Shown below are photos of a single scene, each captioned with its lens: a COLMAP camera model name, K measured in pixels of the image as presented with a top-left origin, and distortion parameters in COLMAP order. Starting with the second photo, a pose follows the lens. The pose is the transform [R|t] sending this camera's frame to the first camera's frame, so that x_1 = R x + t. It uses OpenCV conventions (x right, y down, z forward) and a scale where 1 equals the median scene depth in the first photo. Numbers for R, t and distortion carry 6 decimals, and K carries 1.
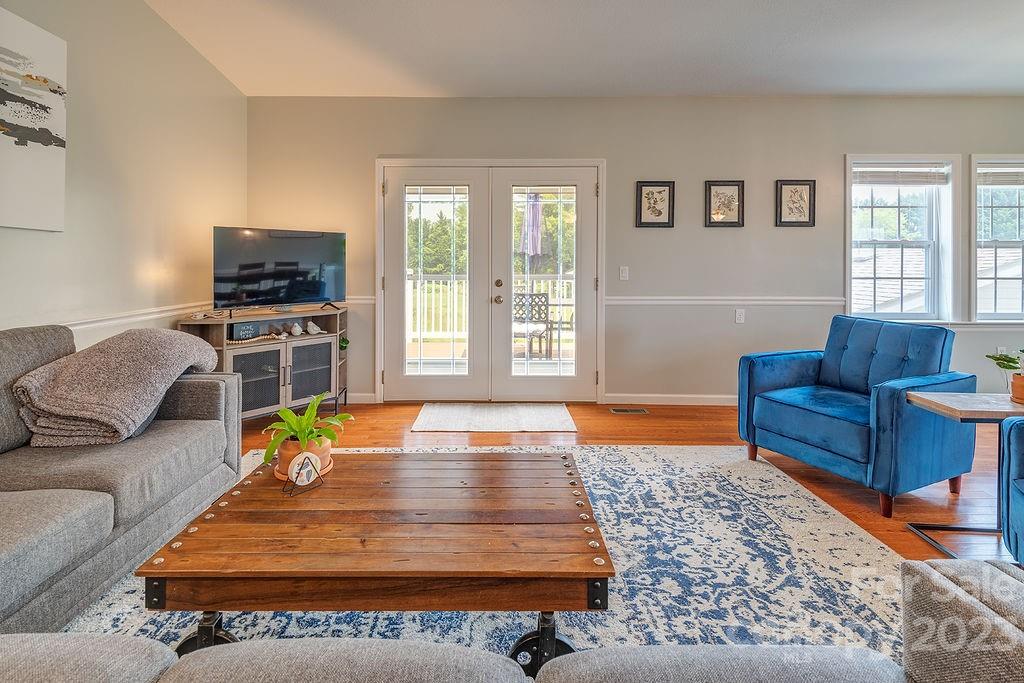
lens RADIAL K [[509.5, 0, 488.2], [0, 509.5, 274.3], [0, 0, 1]] dist [0.012864, -0.020234]
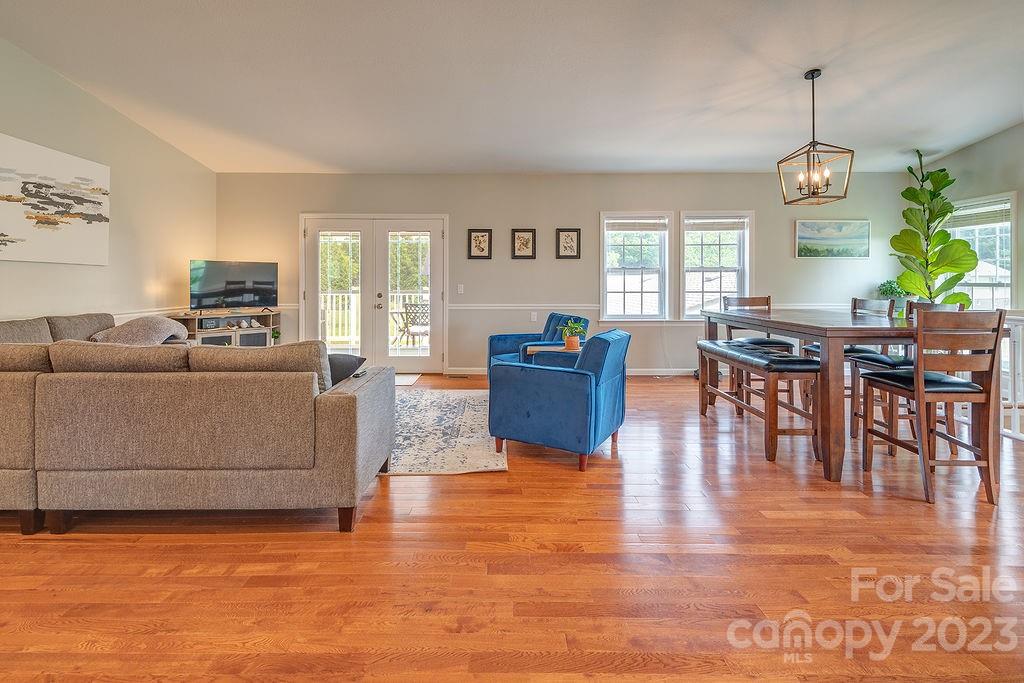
lens RADIAL K [[509.5, 0, 488.2], [0, 509.5, 274.3], [0, 0, 1]] dist [0.012864, -0.020234]
pose [[0.999973, -0.000940, -0.007230, 0.419760], [0.000650, 0.999197, -0.040059, 0.018707], [0.007261, 0.040053, 0.999171, -0.622759]]
